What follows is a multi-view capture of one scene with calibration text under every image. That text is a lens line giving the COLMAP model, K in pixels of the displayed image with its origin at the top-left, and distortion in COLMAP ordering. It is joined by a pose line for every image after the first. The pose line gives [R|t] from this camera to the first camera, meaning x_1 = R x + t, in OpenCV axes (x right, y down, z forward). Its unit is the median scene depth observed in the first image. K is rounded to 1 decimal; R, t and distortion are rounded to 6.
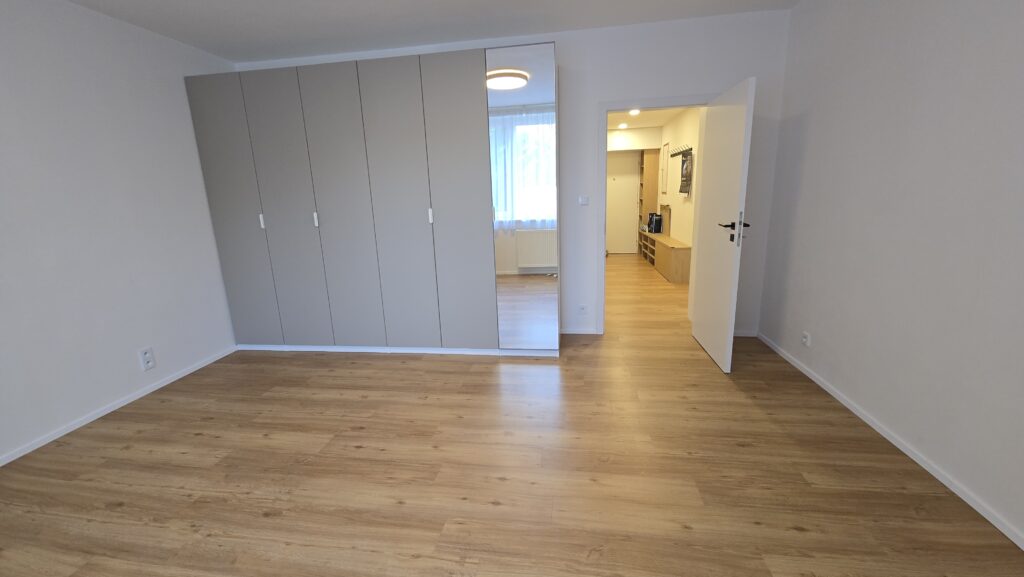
lens RADIAL K [[423.5, 0, 512.0], [0, 423.5, 288.5], [0, 0, 1]] dist [0.003439, -0.007646]
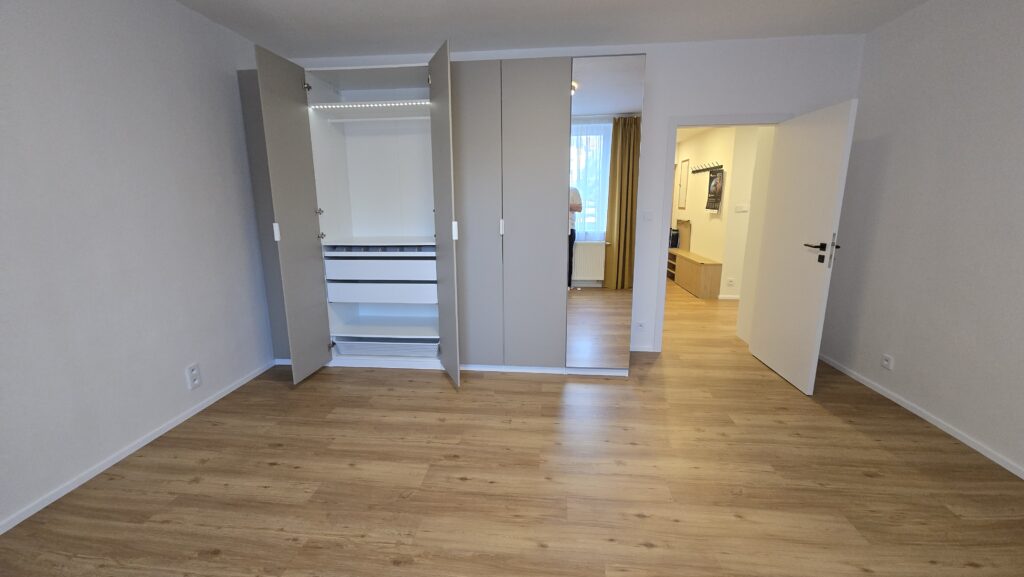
lens RADIAL K [[423.5, 0, 512.0], [0, 423.5, 288.5], [0, 0, 1]] dist [0.003439, -0.007646]
pose [[0.998186, 0.019629, 0.056921, -0.280968], [-0.018461, 0.999610, -0.020973, -0.018107], [-0.057310, 0.019884, 0.998158, 0.062283]]
